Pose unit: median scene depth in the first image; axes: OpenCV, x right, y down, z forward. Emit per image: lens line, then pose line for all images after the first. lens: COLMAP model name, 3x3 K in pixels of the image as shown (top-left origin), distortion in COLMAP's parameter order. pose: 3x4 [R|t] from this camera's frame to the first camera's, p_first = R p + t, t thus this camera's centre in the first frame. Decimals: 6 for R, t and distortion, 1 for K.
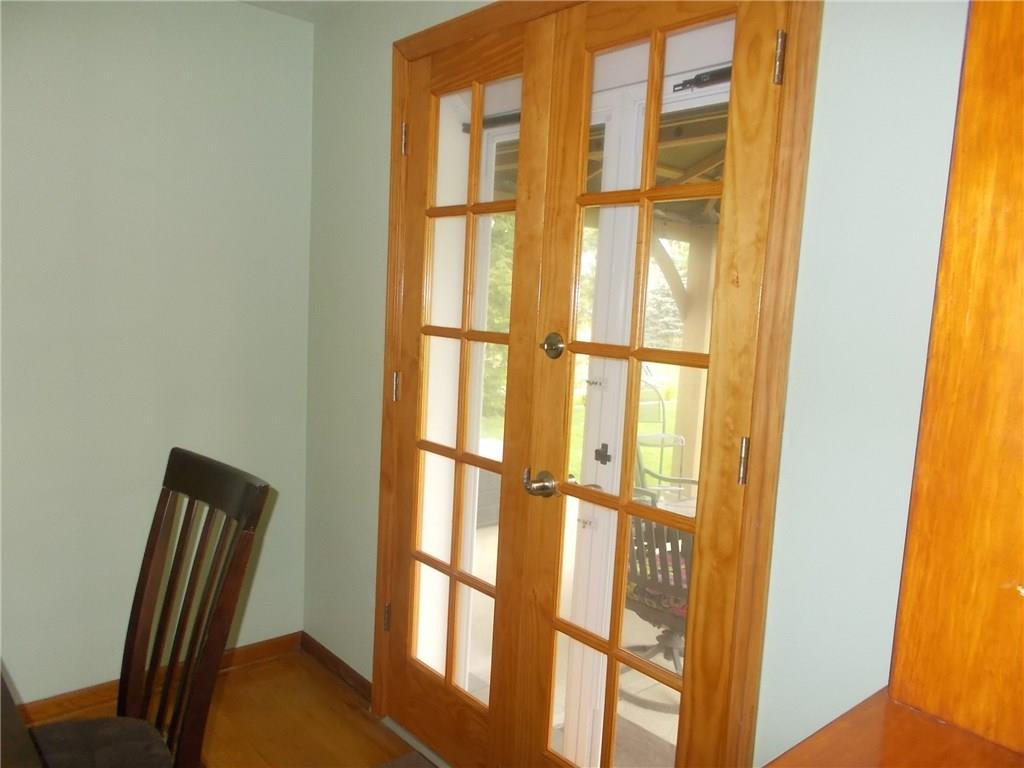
lens RADIAL K [[779.0, 0, 515.3], [0, 779.0, 379.4], [0, 0, 1]] dist [0.003020, 0.027648]
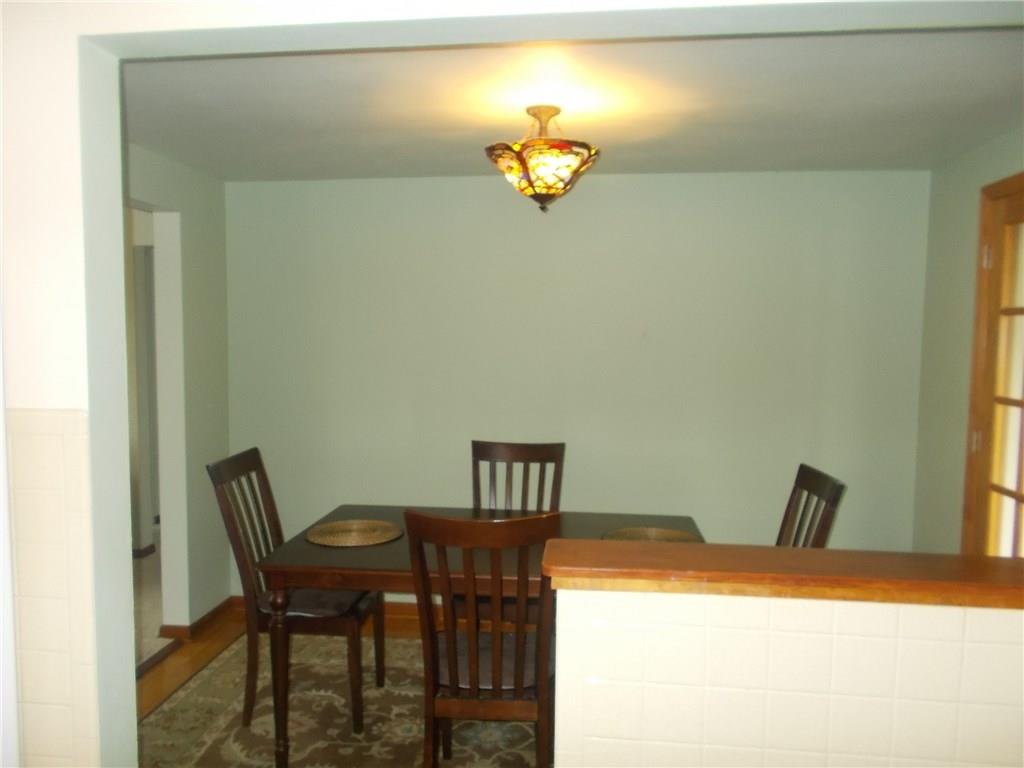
lens RADIAL K [[779.0, 0, 512.1], [0, 779.0, 382.0], [0, 0, 1]] dist [0.003020, 0.027648]
pose [[0.681257, 0.015559, -0.731879, 0.409345], [-0.063327, 0.997279, -0.037746, 0.010998], [0.729300, 0.072063, 0.680388, -0.700140]]
